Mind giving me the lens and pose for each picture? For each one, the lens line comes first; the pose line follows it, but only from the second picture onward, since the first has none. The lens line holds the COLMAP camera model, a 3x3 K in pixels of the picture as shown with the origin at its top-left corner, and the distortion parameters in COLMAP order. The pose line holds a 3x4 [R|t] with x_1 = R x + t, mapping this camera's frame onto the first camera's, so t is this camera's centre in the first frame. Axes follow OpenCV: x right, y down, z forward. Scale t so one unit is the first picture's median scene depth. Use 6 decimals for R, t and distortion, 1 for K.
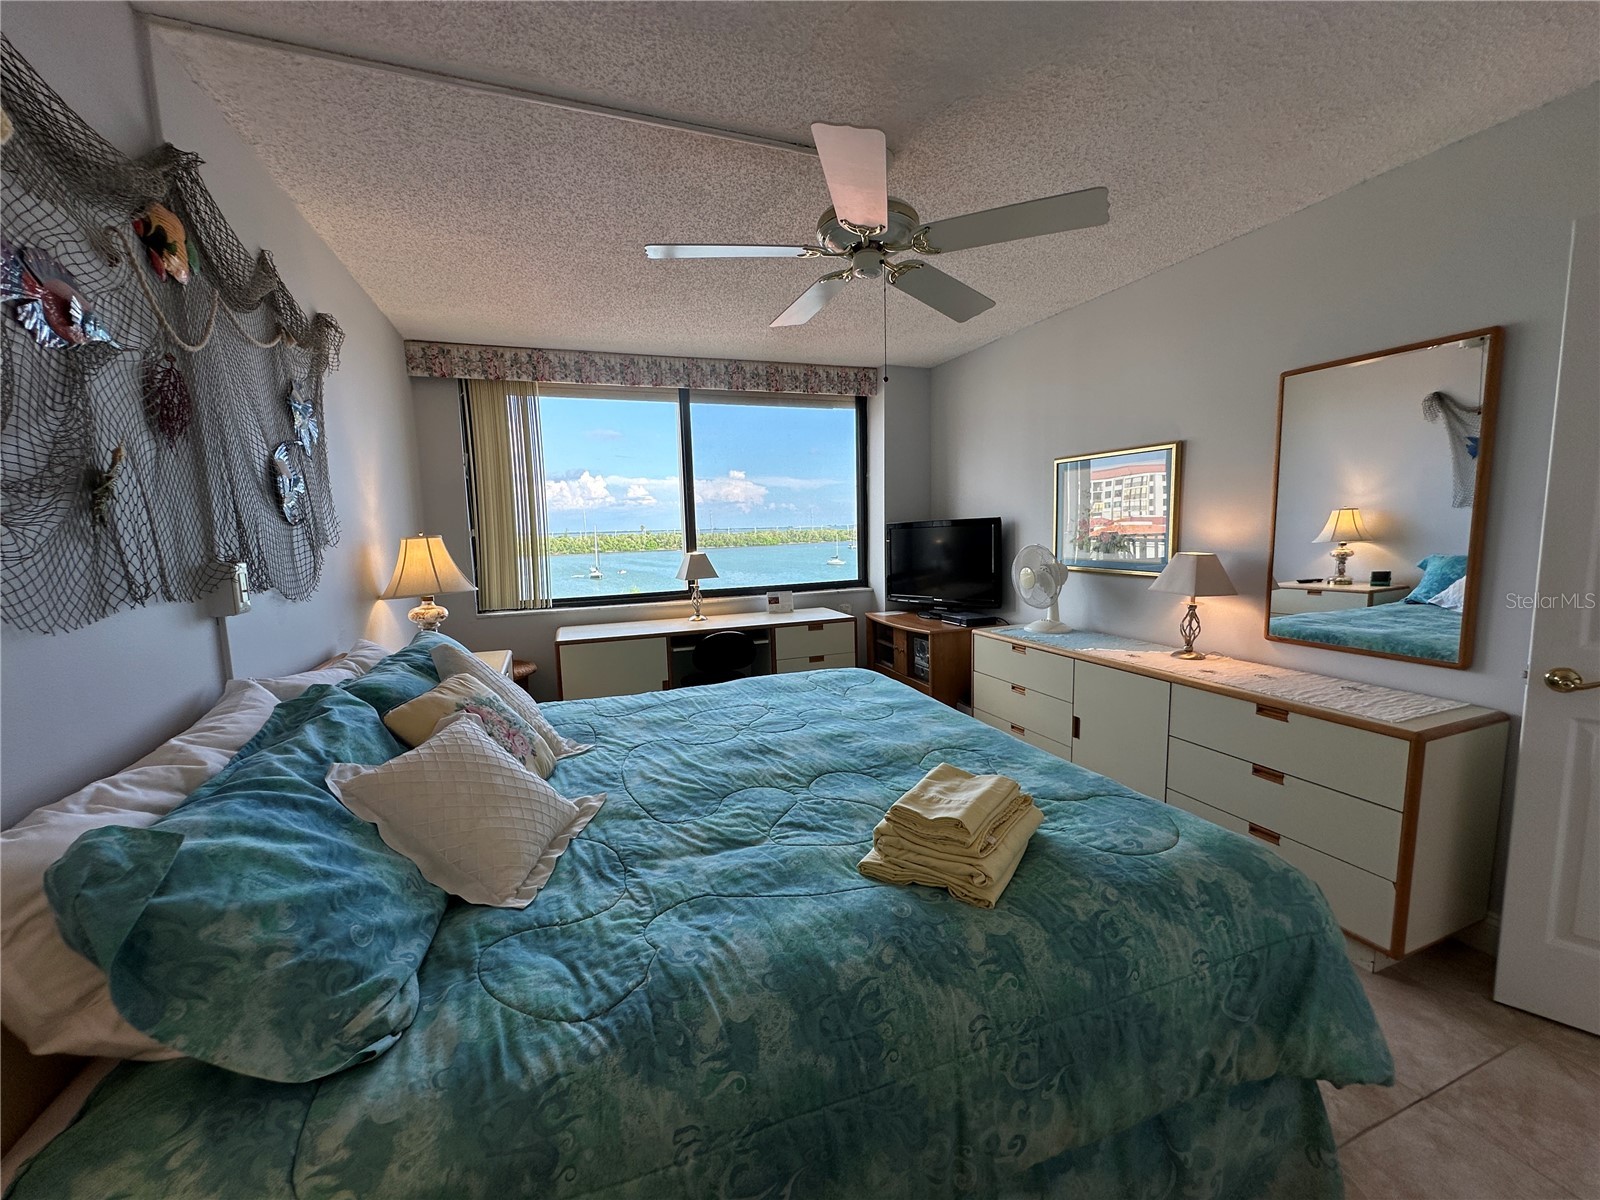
lens RADIAL K [[641.0, 0, 804.4], [0, 641.0, 595.8], [0, 0, 1]] dist [-0.002579, 0.000946]
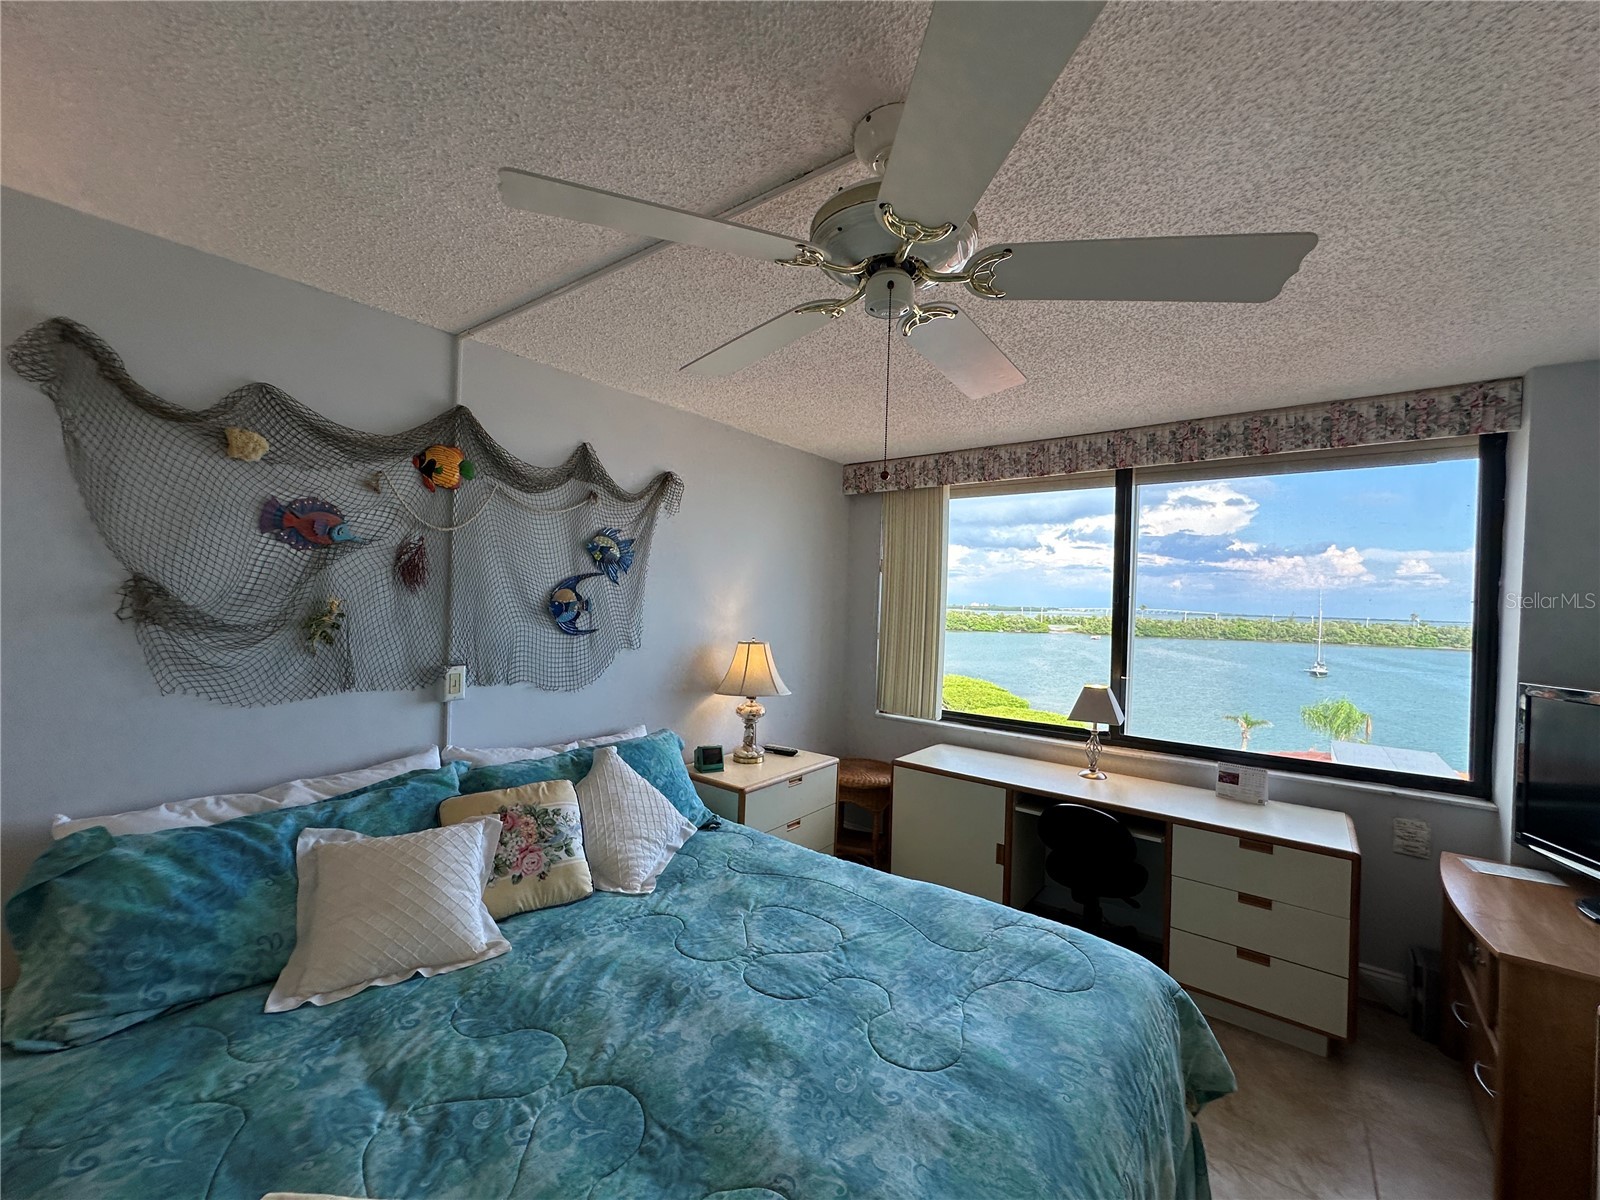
lens RADIAL K [[641.0, 0, 800.9], [0, 641.0, 598.0], [0, 0, 1]] dist [-0.002579, 0.000946]
pose [[0.523833, 0.041973, -0.850786, 0.575212], [-0.138202, 0.989740, -0.036264, -0.192317], [0.840535, 0.136577, 0.524259, 0.633864]]
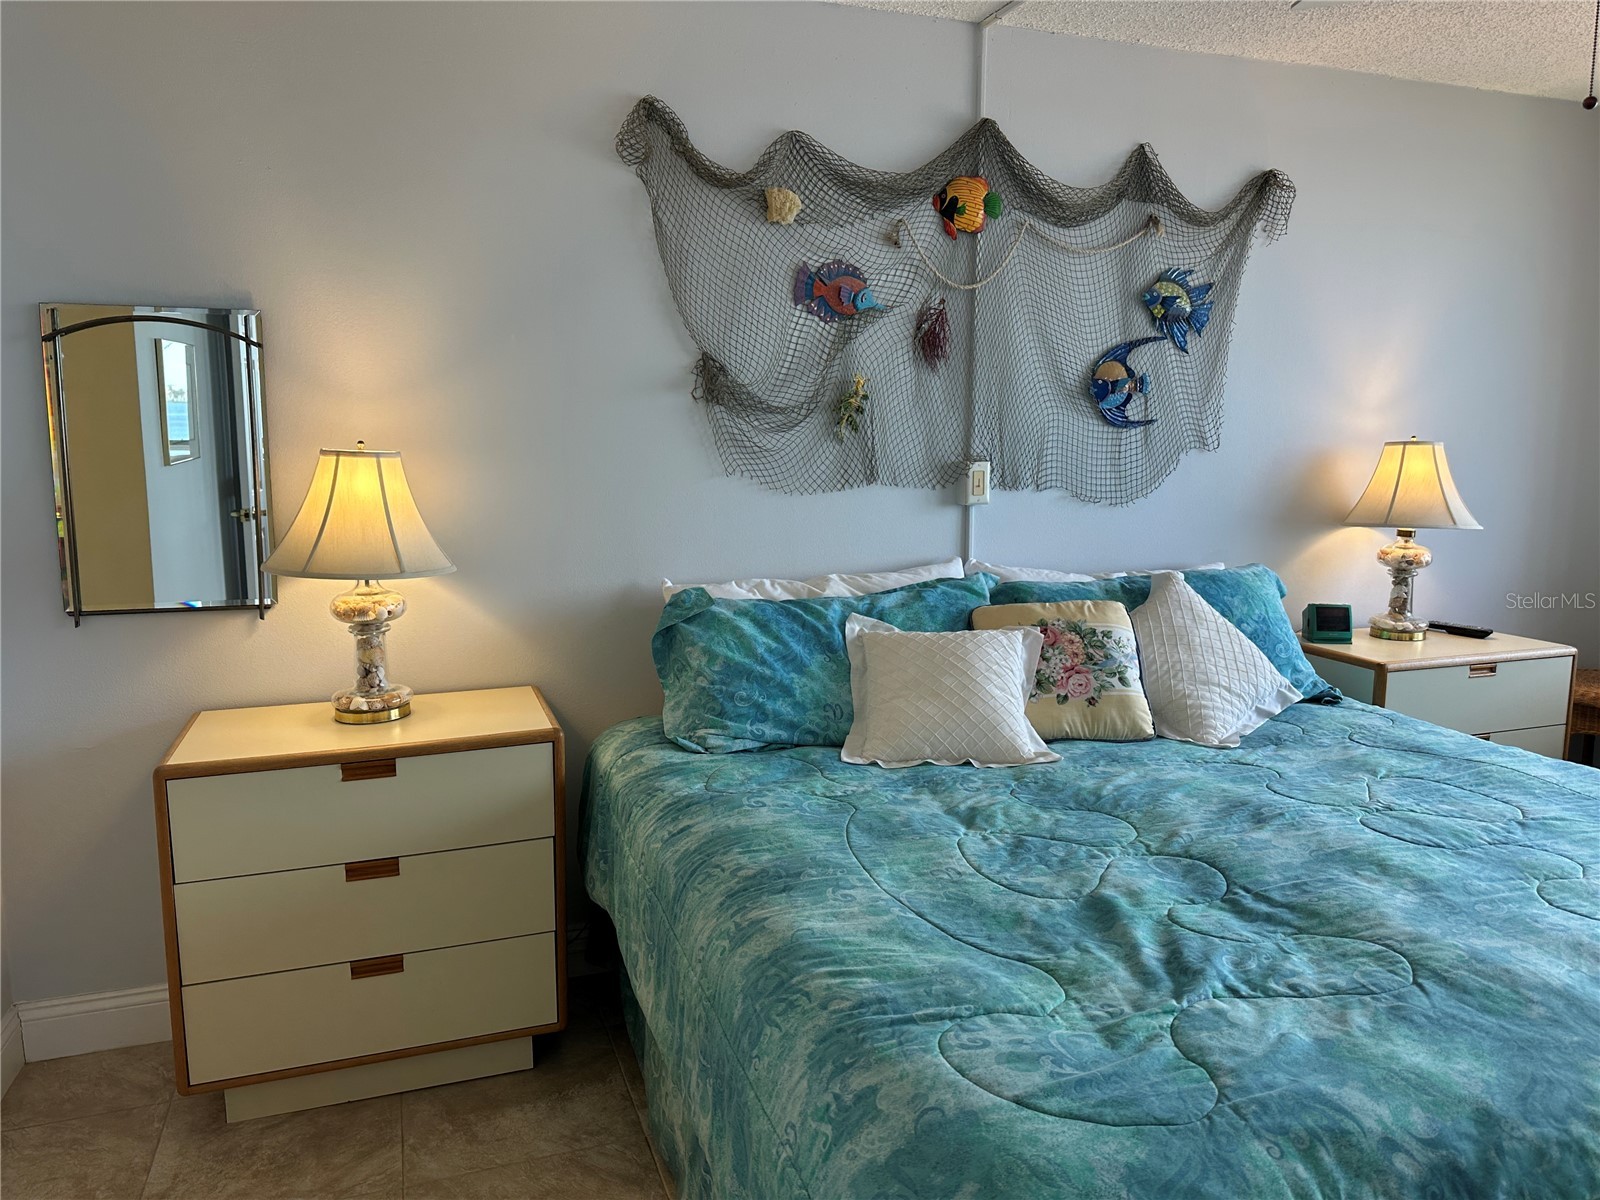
lens RADIAL K [[1126.0, 0, 791.9], [0, 1126.0, 597.6], [0, 0, 1]] dist [0.067329, -0.093164]
pose [[-0.038389, 0.163767, -0.985752, 0.904643], [-0.108856, 0.979923, 0.167038, -0.085041], [0.993316, 0.113717, -0.019792, 0.524915]]
